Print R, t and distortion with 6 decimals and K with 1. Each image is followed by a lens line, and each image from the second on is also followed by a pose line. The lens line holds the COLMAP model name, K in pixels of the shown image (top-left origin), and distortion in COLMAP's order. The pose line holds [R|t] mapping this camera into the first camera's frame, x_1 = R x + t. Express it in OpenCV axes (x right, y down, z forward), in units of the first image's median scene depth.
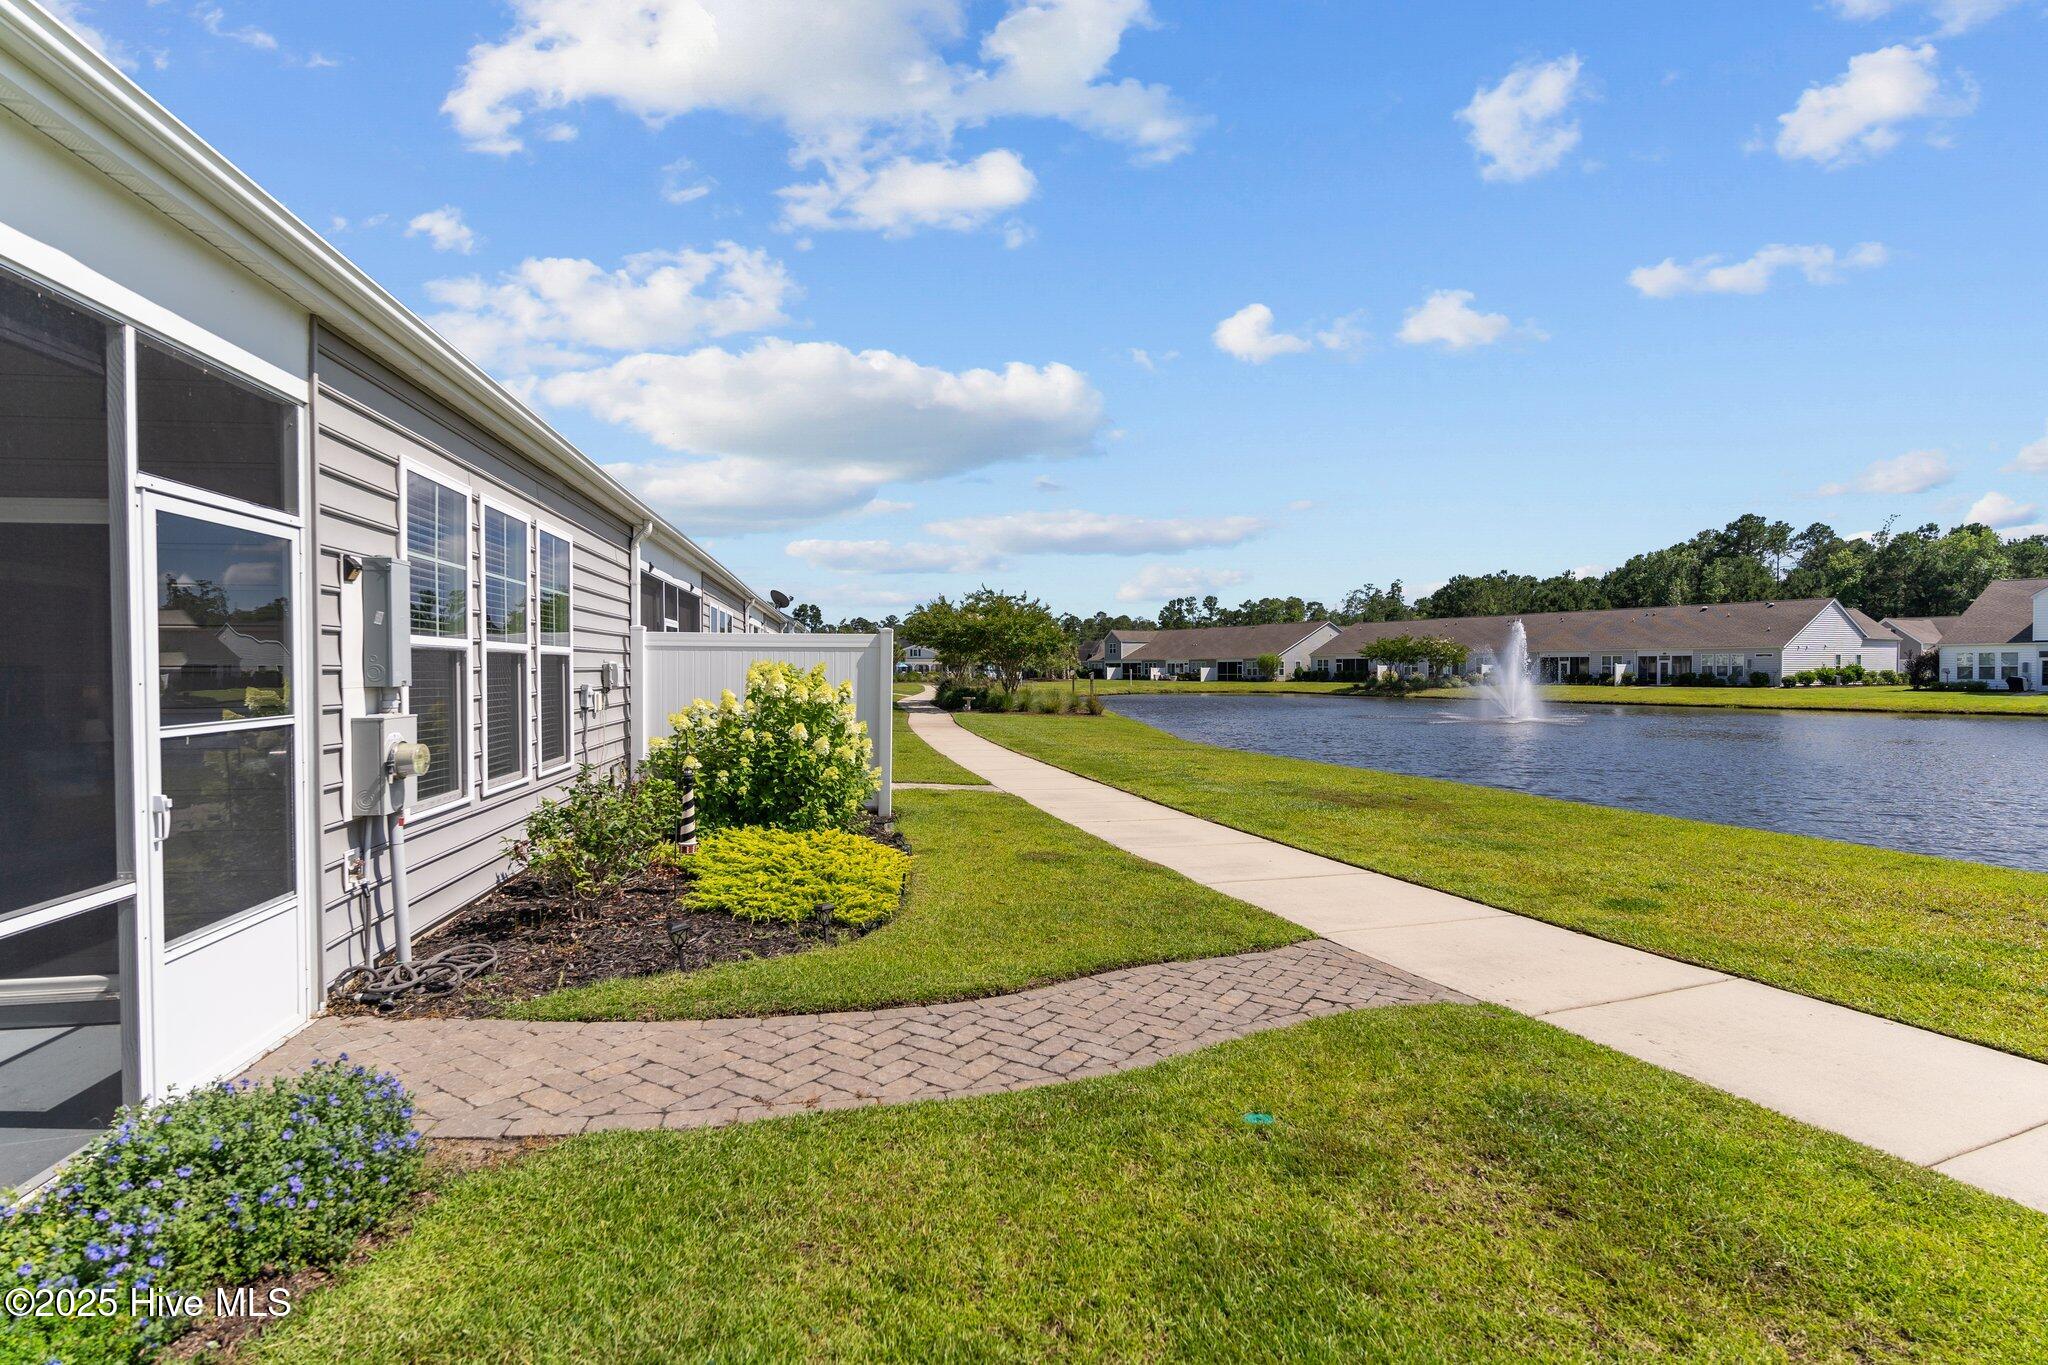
lens RADIAL K [[982.5, 0, 1010.7], [0, 982.5, 677.1], [0, 0, 1]] dist [-0.000234, 0.000505]
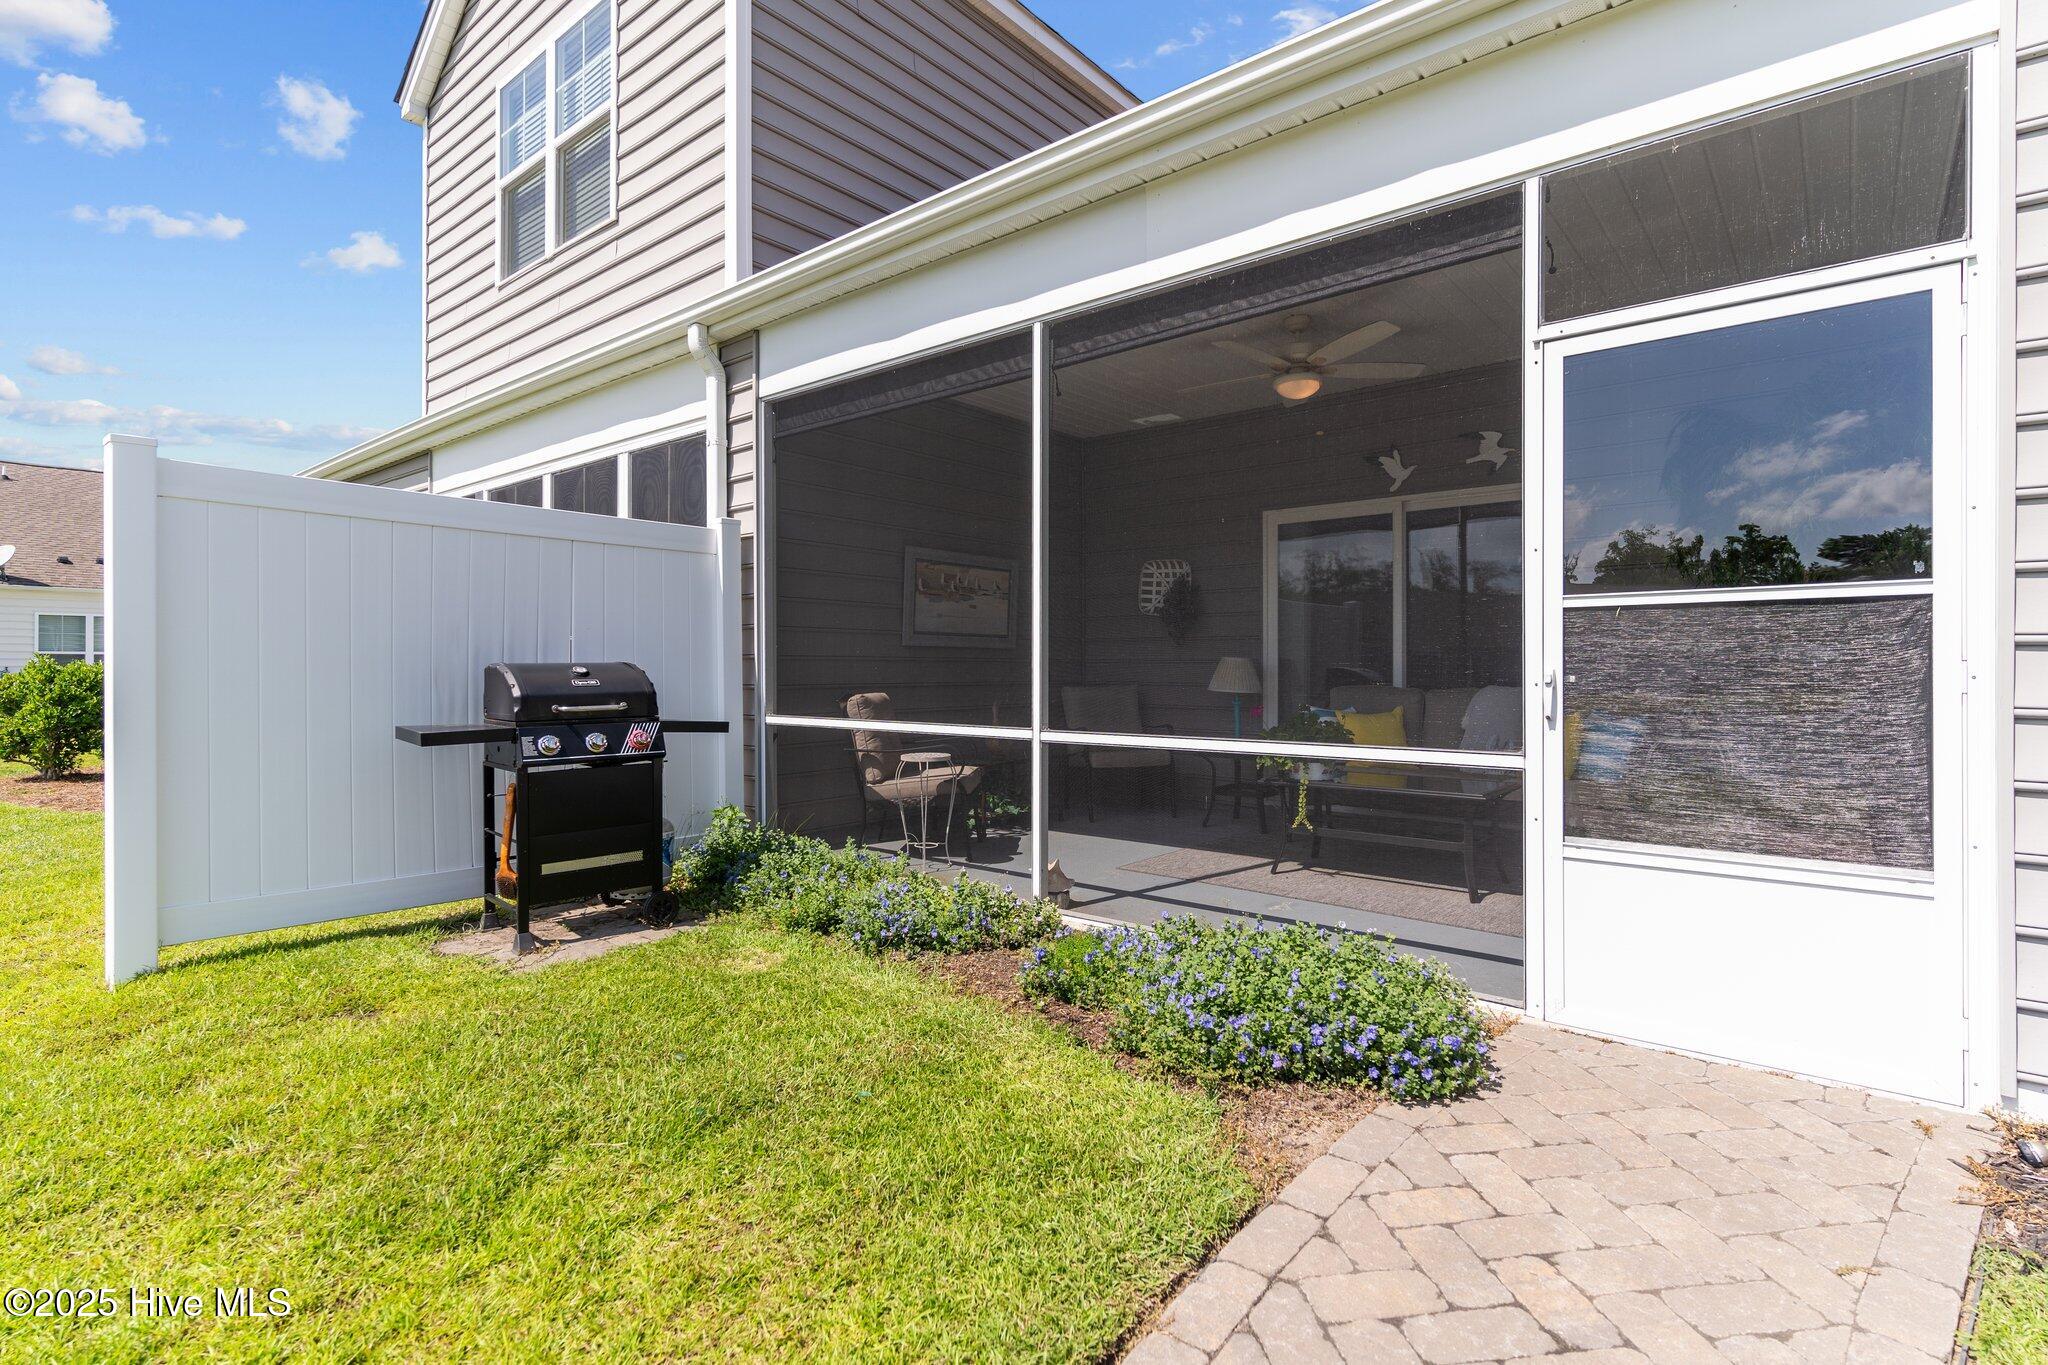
lens RADIAL K [[985.0, 0, 1022.2], [0, 985.0, 669.5], [0, 0, 1]] dist [0.000833, 0.000781]
pose [[-0.755172, 0.008724, -0.655469, 0.083920], [-0.001665, 0.999883, 0.015226, 0.081847], [0.655525, 0.012590, -0.755069, 1.054258]]
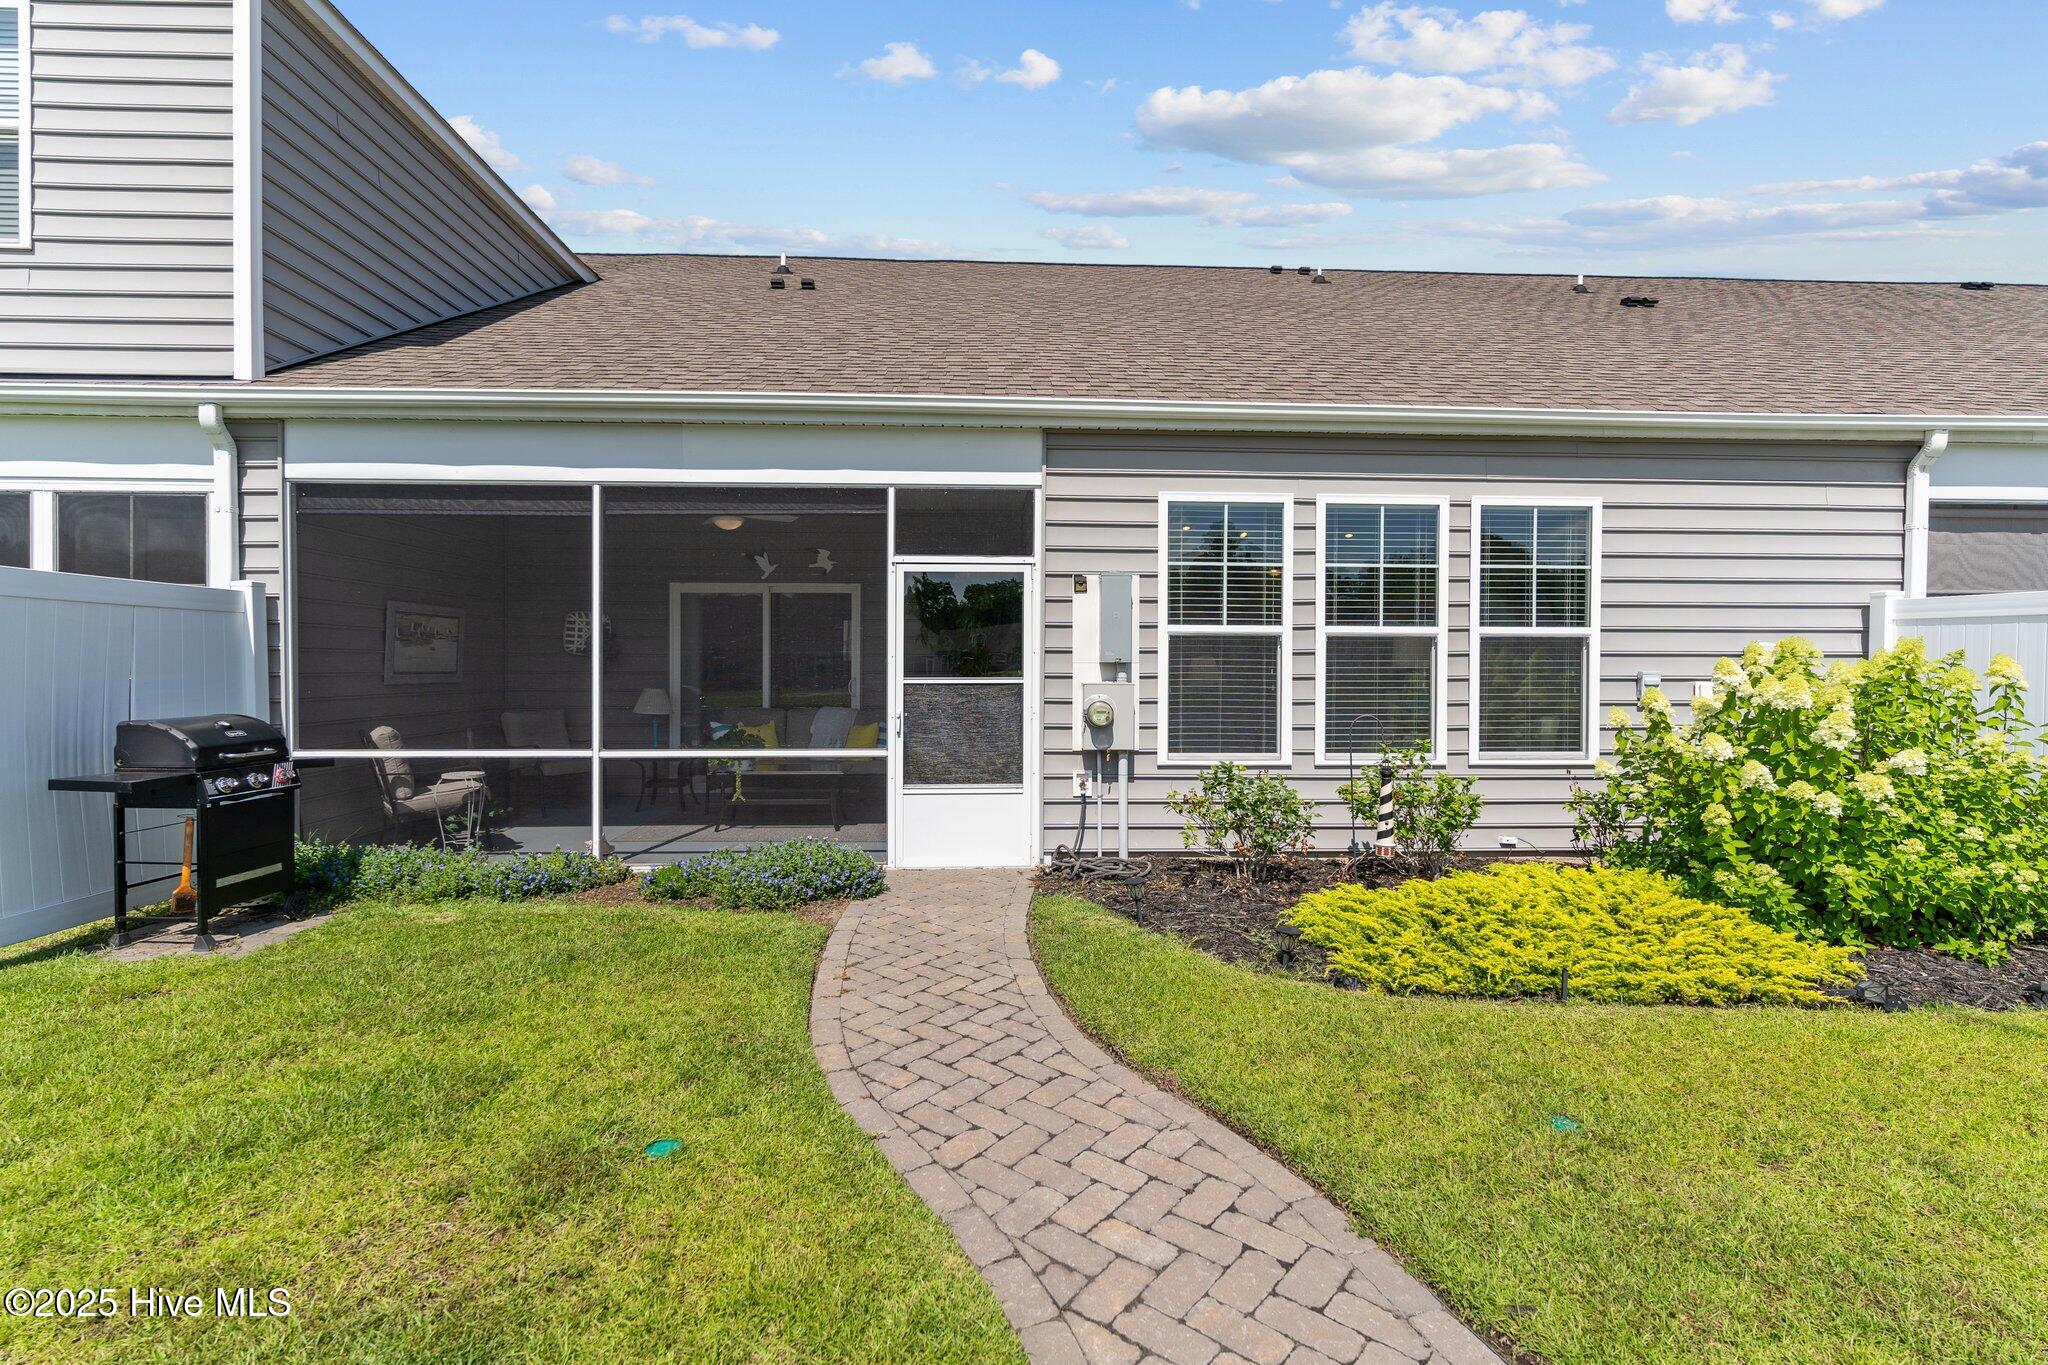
lens RADIAL K [[985.0, 0, 1022.2], [0, 985.0, 669.5], [0, 0, 1]] dist [0.000833, 0.000781]
pose [[-0.107337, 0.014535, -0.994116, 0.889160], [-0.012883, 0.999789, 0.016009, -0.002351], [0.994139, 0.014525, -0.107127, 1.135901]]
